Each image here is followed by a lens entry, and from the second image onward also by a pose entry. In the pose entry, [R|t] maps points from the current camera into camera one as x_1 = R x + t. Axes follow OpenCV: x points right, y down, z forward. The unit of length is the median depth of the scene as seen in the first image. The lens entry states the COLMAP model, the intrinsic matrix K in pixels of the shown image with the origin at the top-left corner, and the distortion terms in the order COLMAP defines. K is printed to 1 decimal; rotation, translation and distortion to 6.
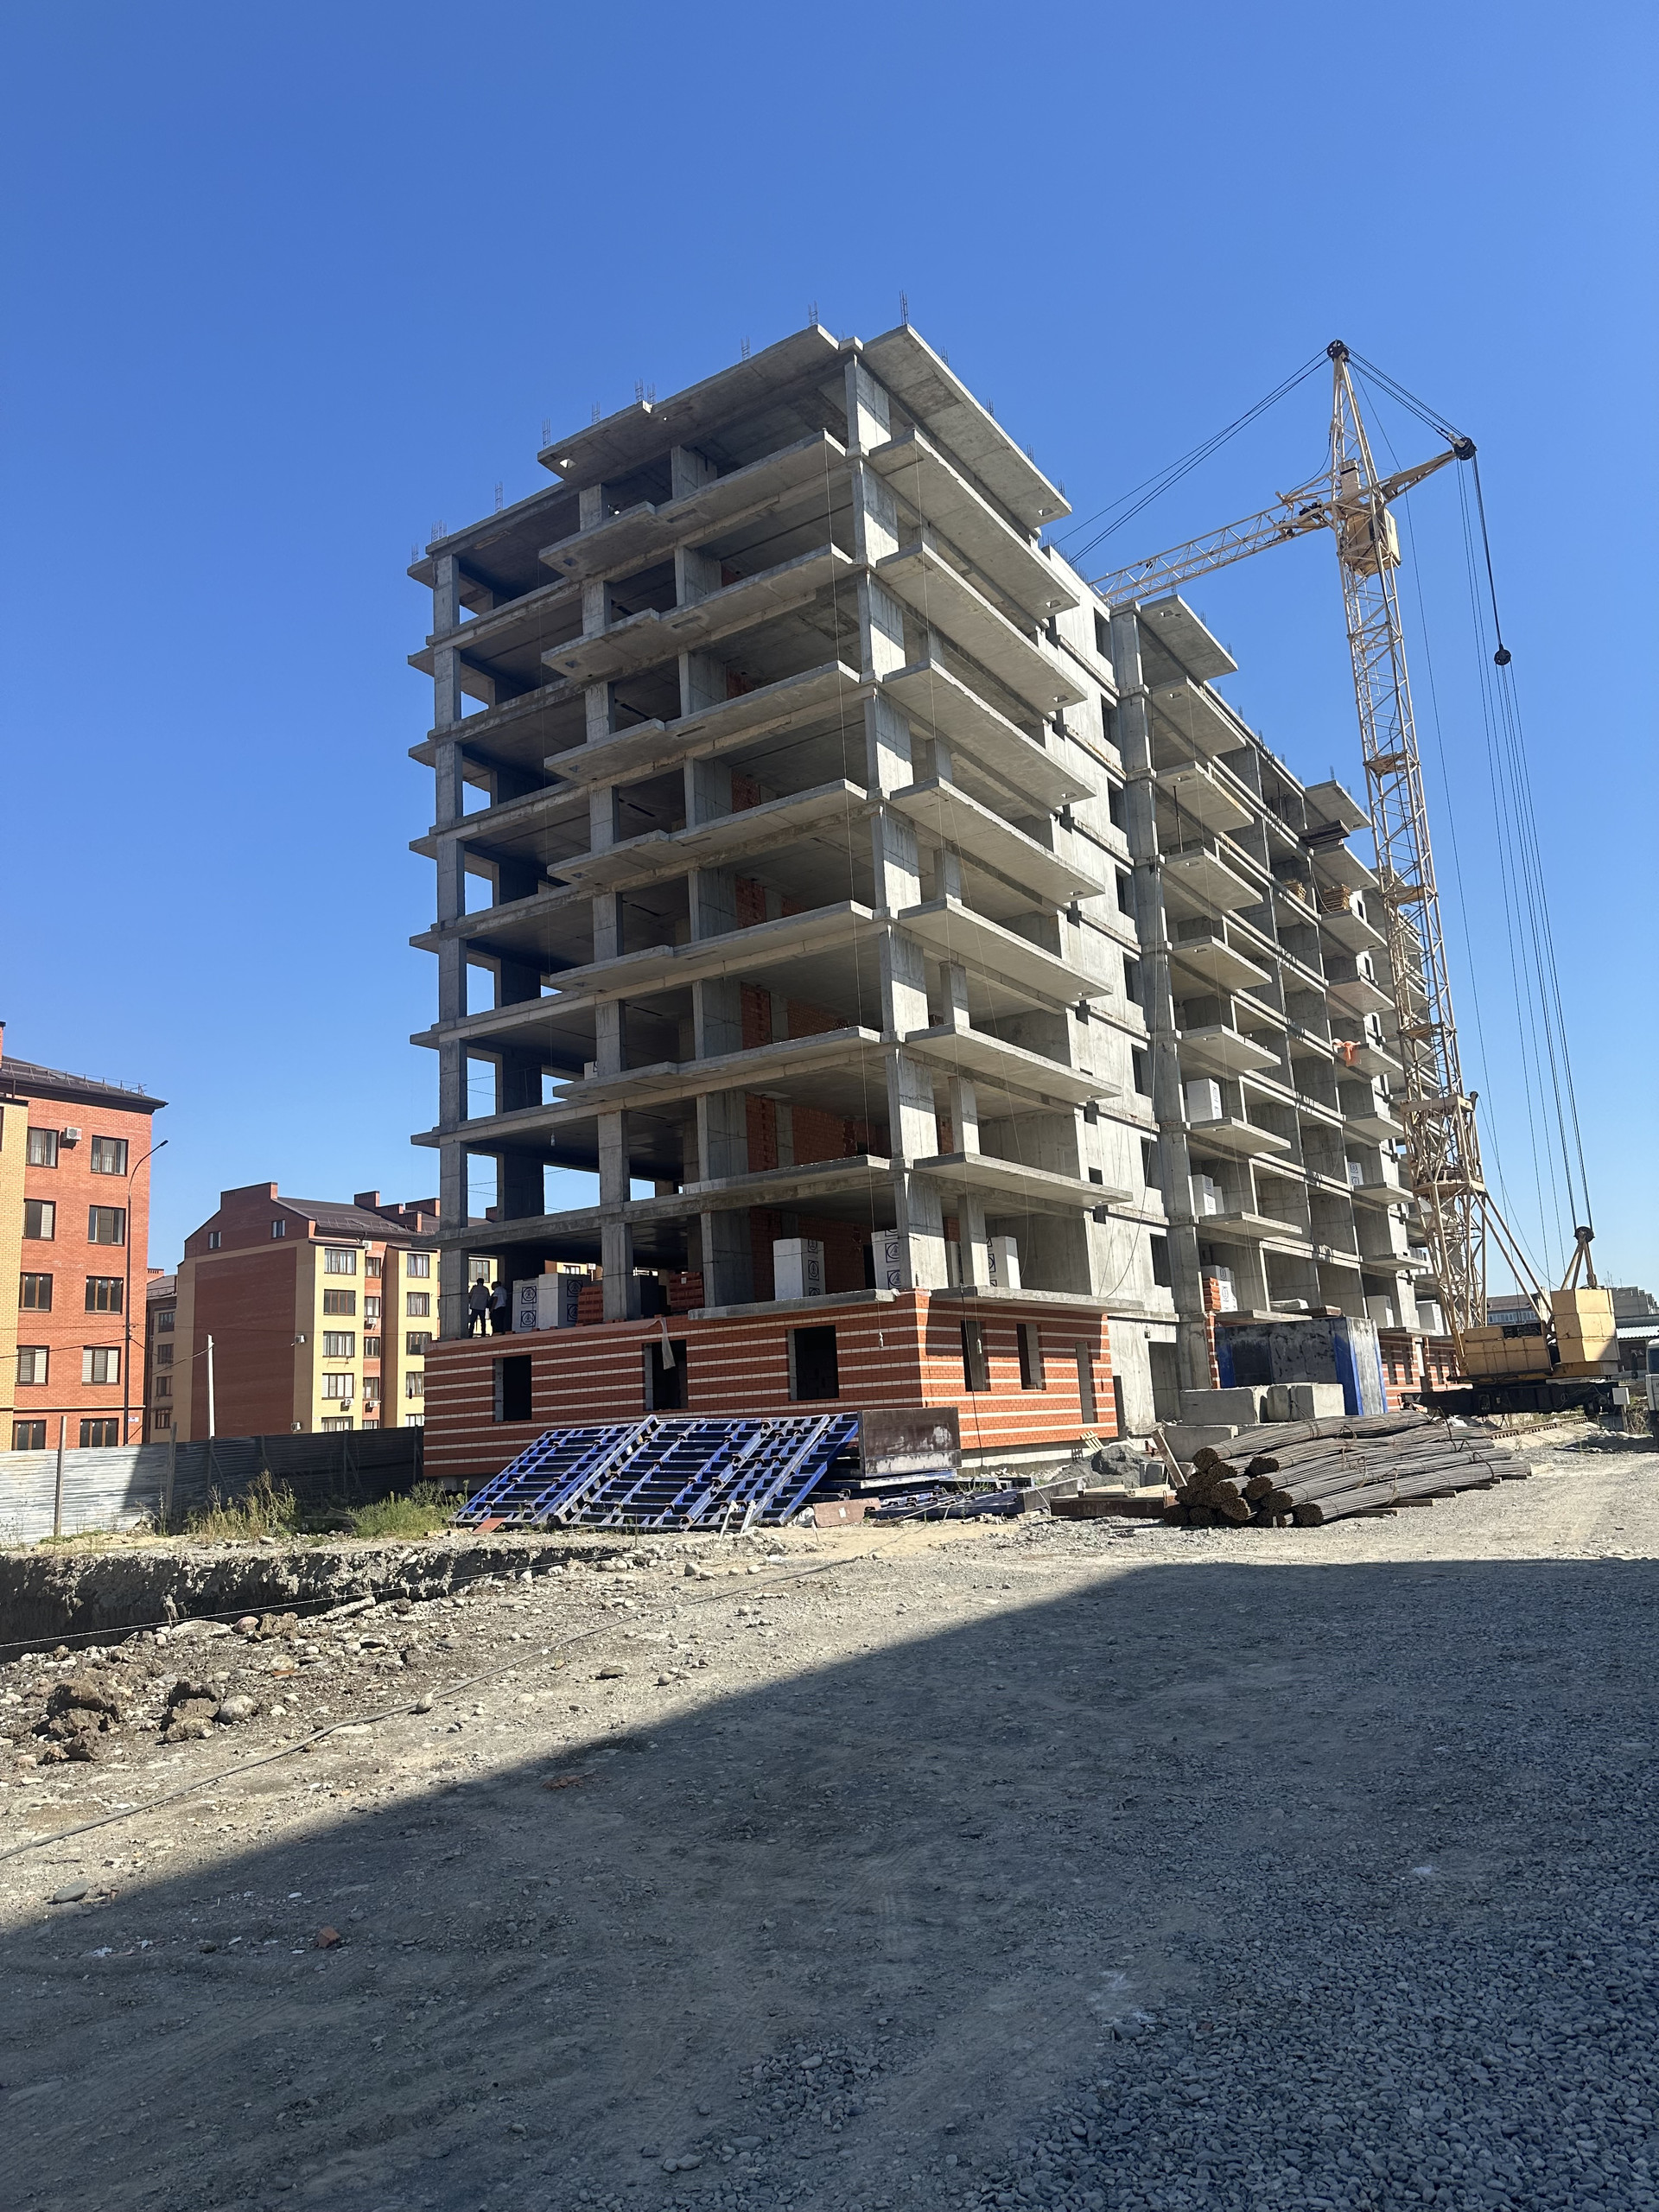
lens RADIAL K [[1564.2, 0, 830.2], [0, 1564.2, 1110.8], [0, 0, 1]] dist [0.082591, -0.111429]
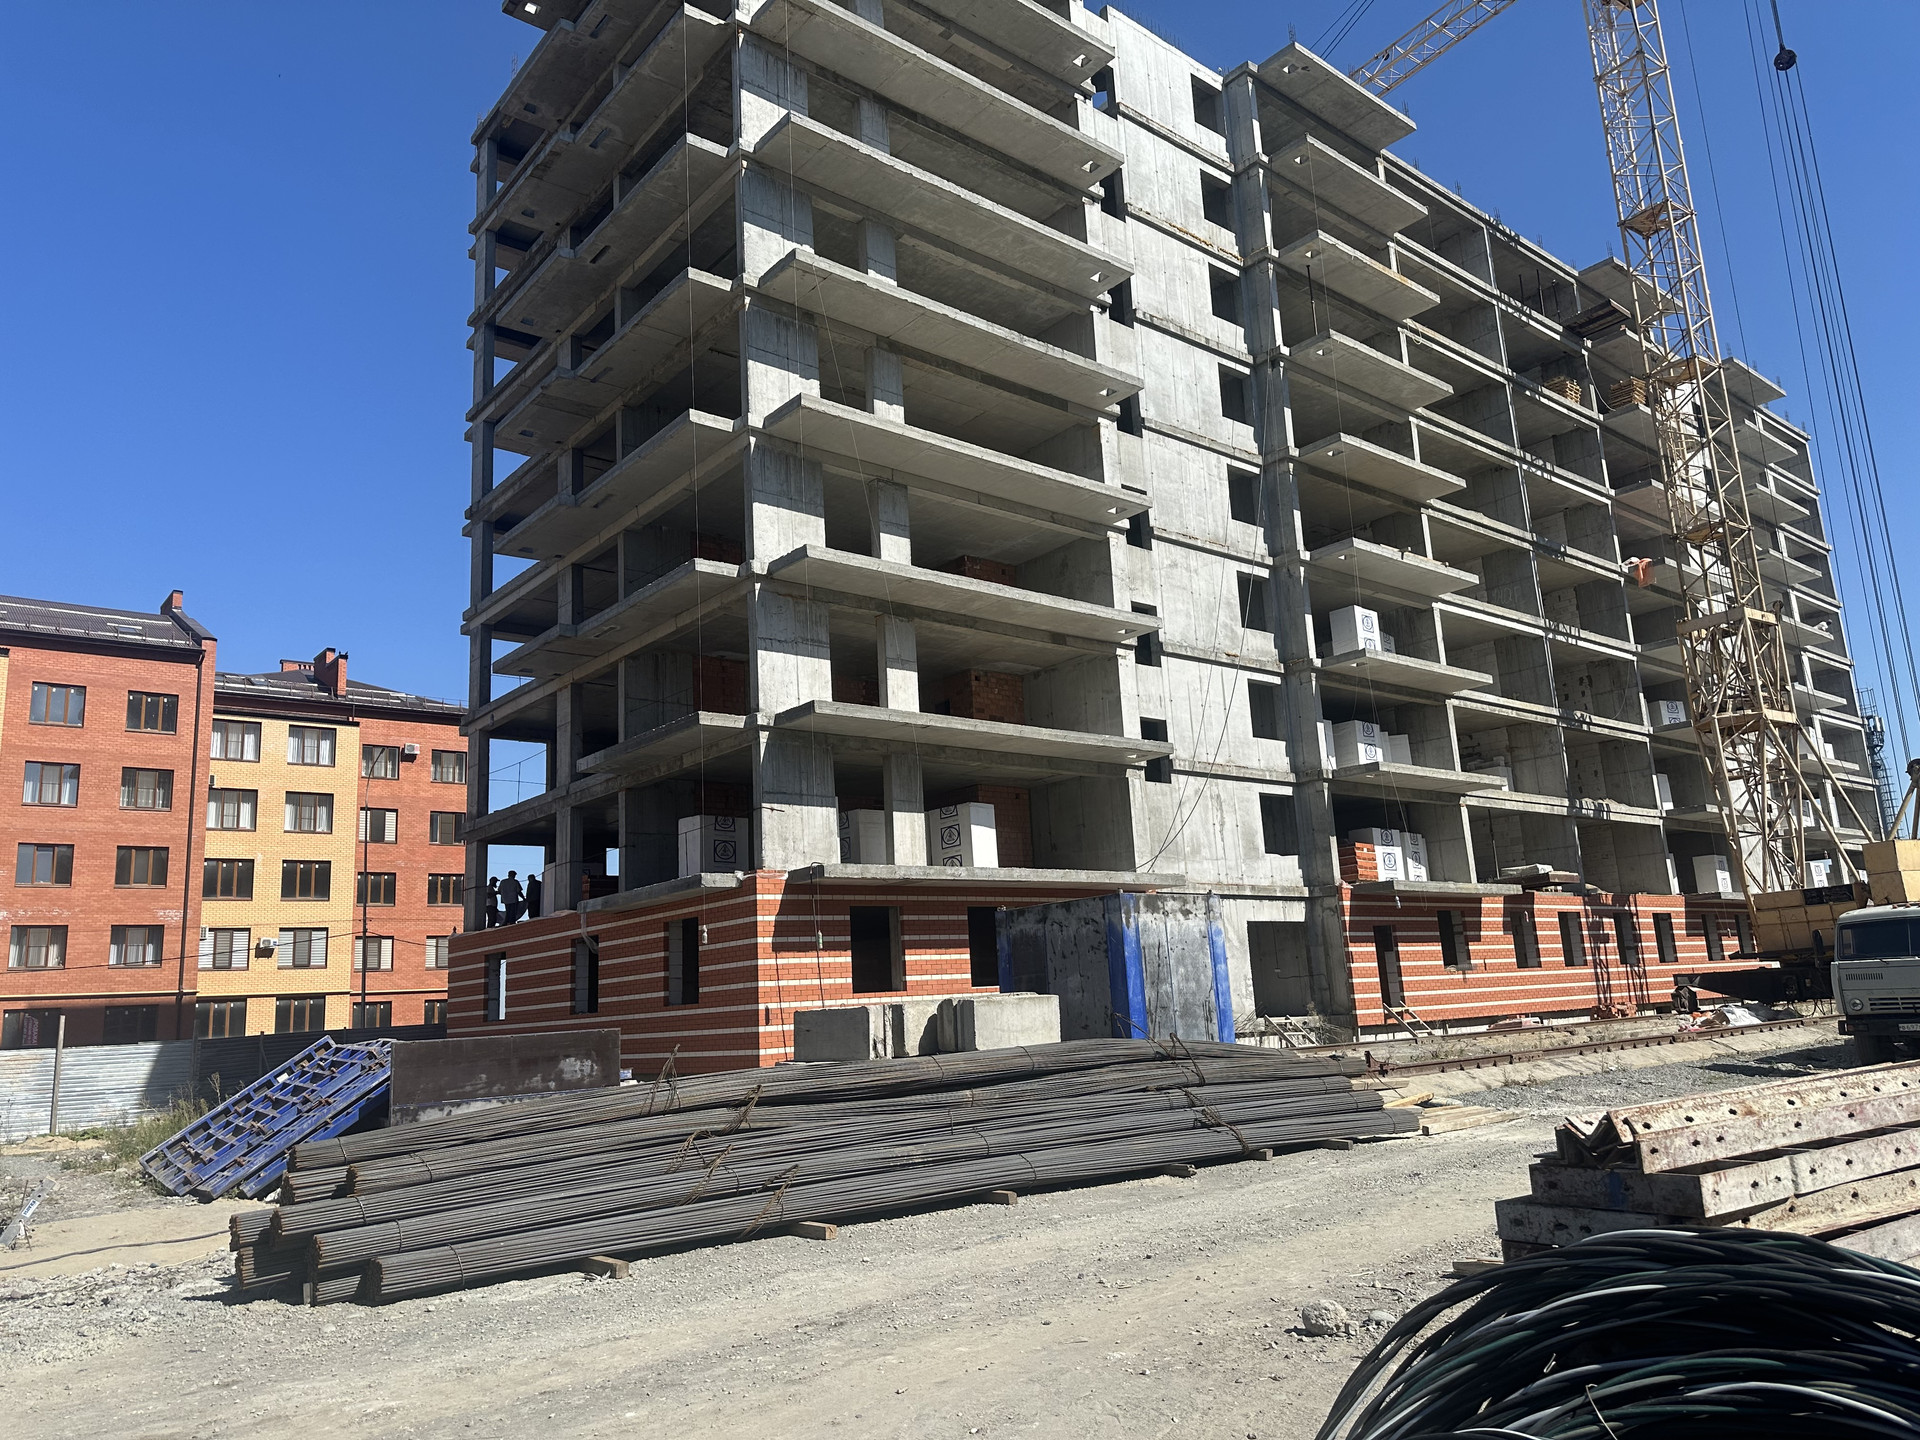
lens RADIAL K [[1357.7, 0, 943.7], [0, 1357.7, 729.2], [0, 0, 1]] dist [0.082591, -0.111429]
pose [[0.952923, -0.058604, -0.297493, 0.265145], [0.062085, 0.998068, 0.002256, 0.032448], [0.296787, -0.020619, 0.954721, 0.256676]]
